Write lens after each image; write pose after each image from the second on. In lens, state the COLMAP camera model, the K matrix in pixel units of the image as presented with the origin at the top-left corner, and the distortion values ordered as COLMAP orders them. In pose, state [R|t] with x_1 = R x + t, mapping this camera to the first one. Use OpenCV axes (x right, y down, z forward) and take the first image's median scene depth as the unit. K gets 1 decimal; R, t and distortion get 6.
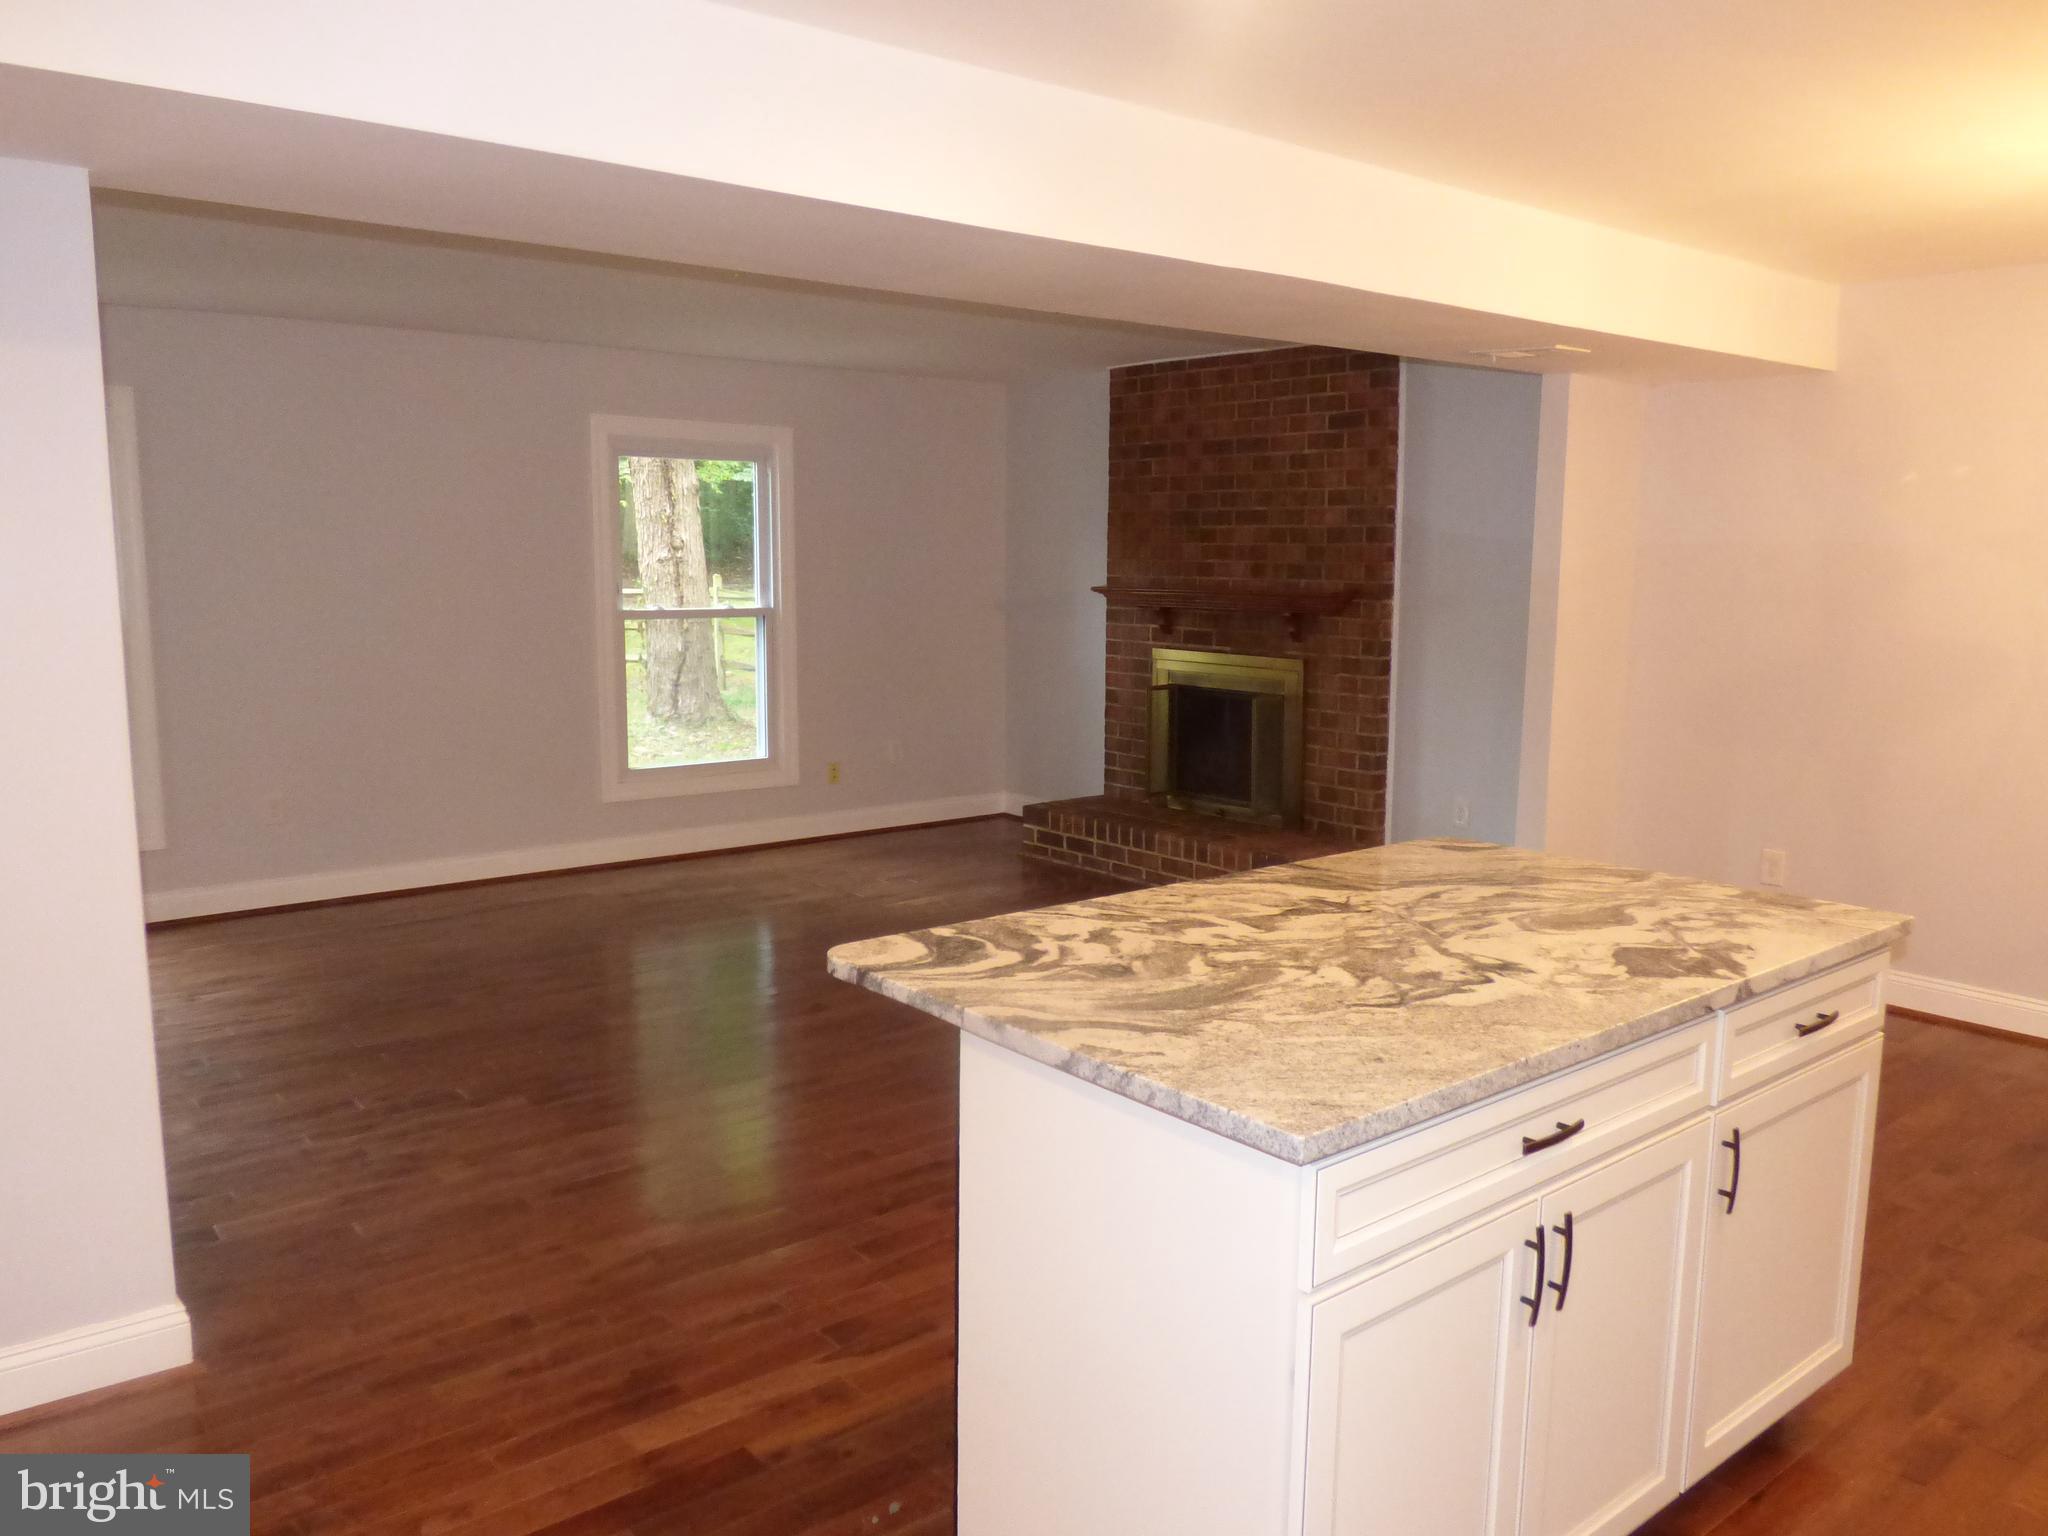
lens RADIAL K [[1541.6, 0, 1033.1], [0, 1541.6, 767.0], [0, 0, 1]] dist [-0.015886, -0.022068]
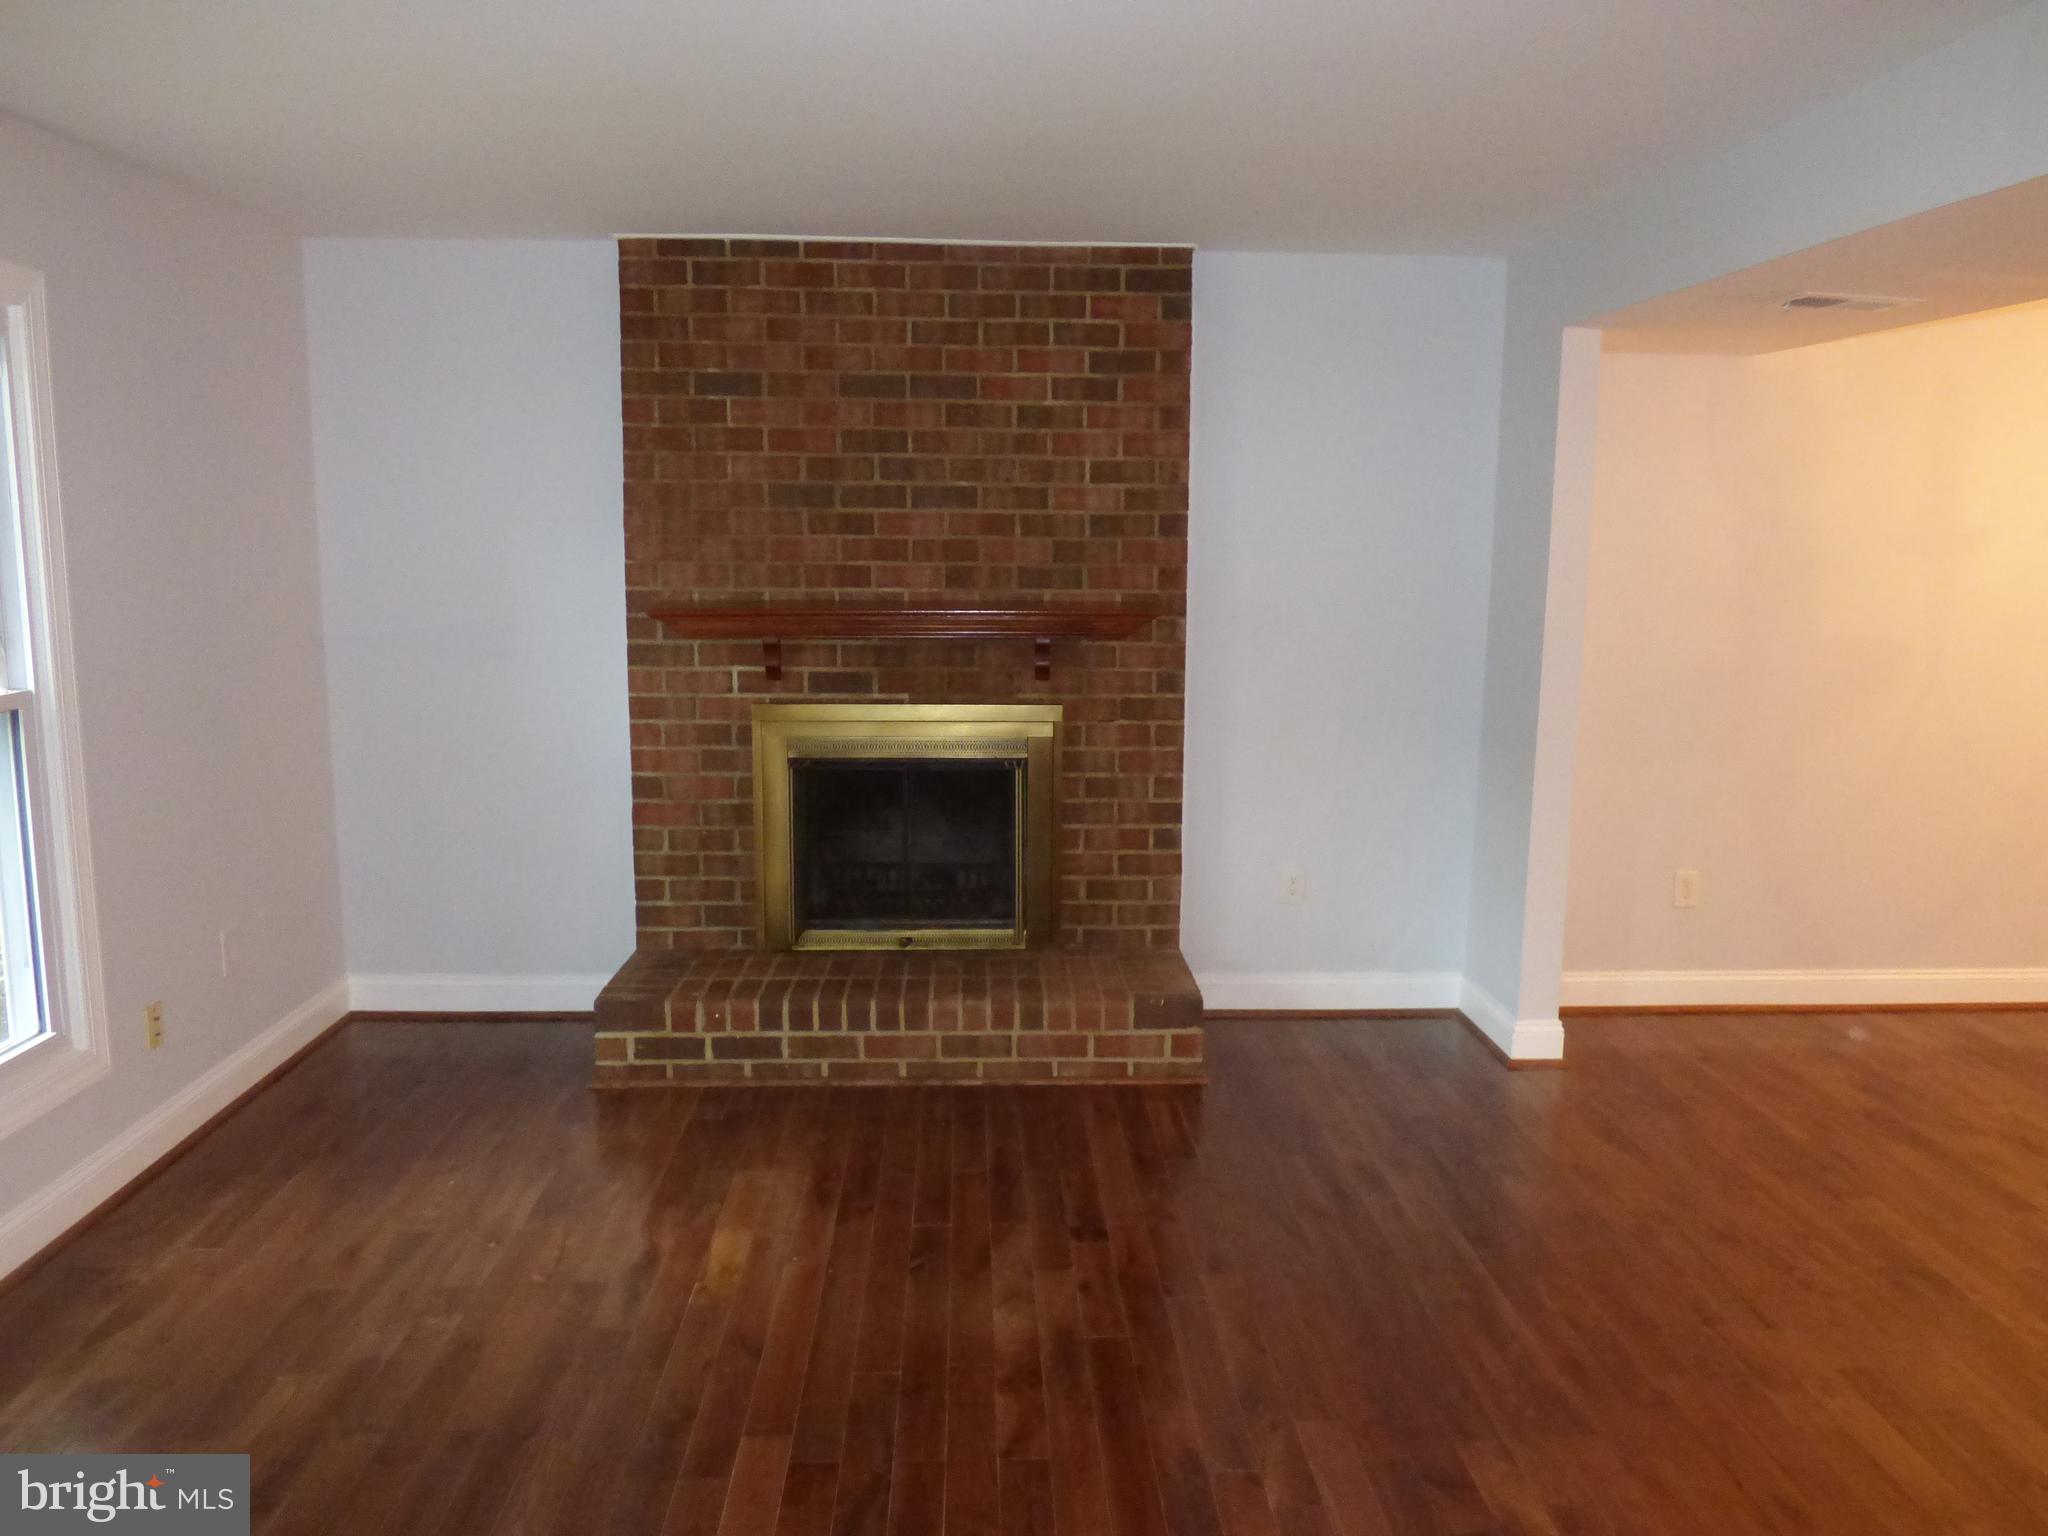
lens RADIAL K [[1541.6, 0, 1033.1], [0, 1541.6, 767.0], [0, 0, 1]] dist [-0.015886, -0.022068]
pose [[0.610736, -0.124310, 0.782016, -0.371531], [0.106947, 0.991501, 0.074087, -0.093100], [-0.784579, 0.038386, 0.618840, 0.571820]]
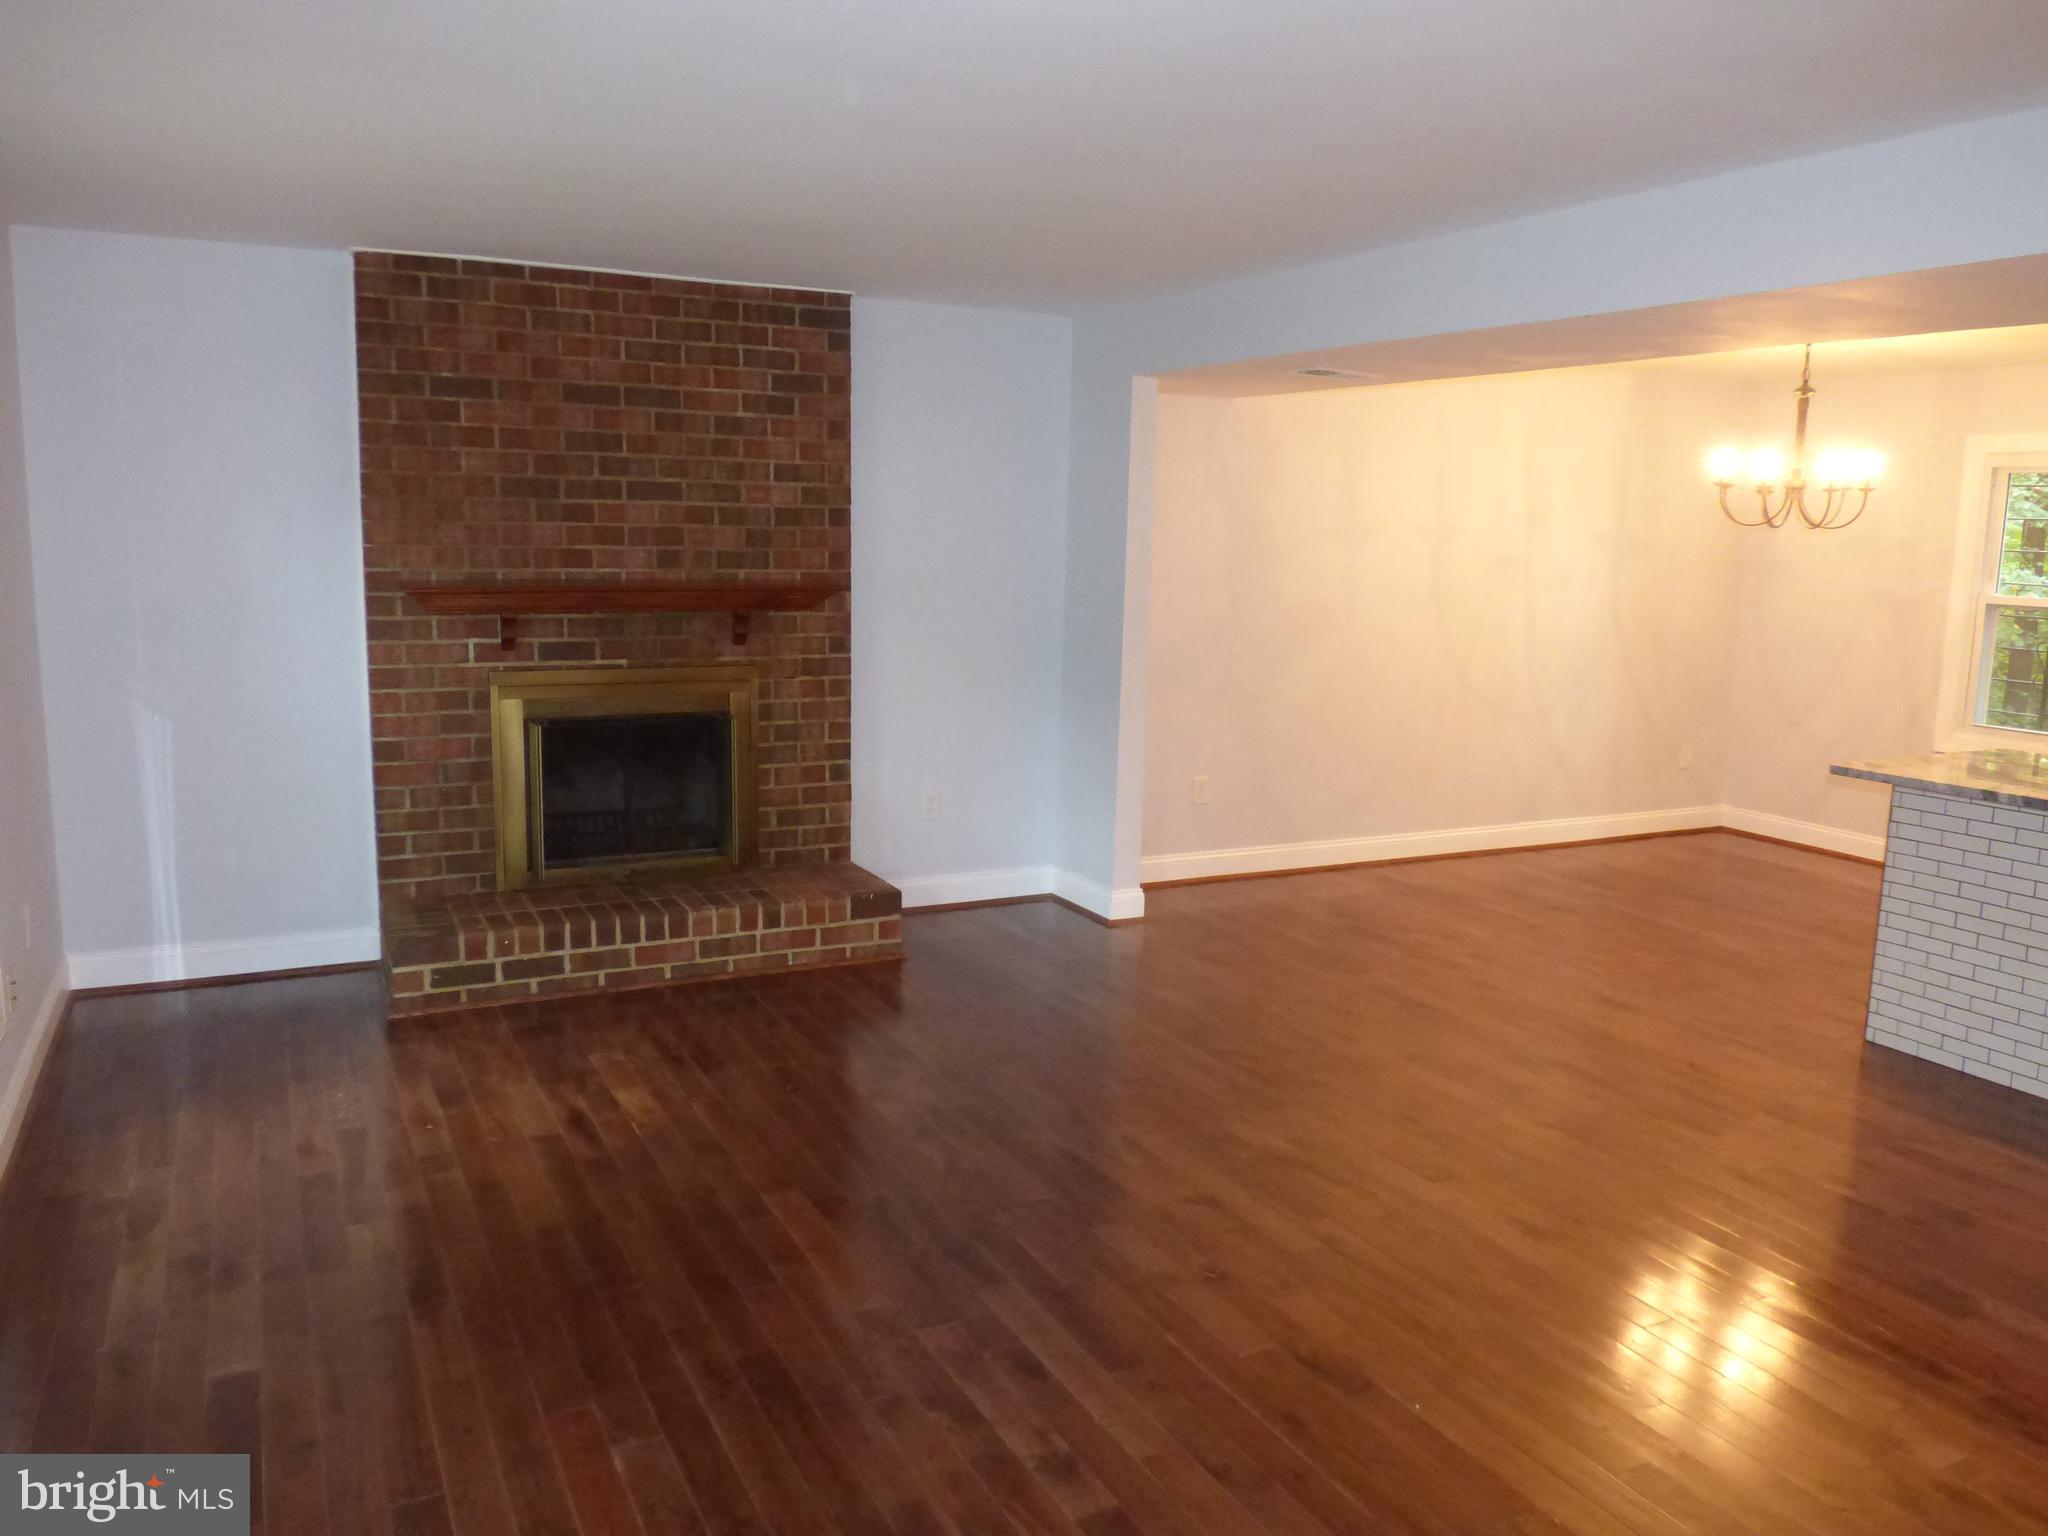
lens RADIAL K [[1541.6, 0, 1033.1], [0, 1541.6, 767.0], [0, 0, 1]] dist [-0.015886, -0.022068]
pose [[0.224316, -0.156291, 0.961902, -0.592936], [0.117199, 0.984218, 0.132586, -0.106688], [-0.967443, 0.082992, 0.239093, 0.647900]]
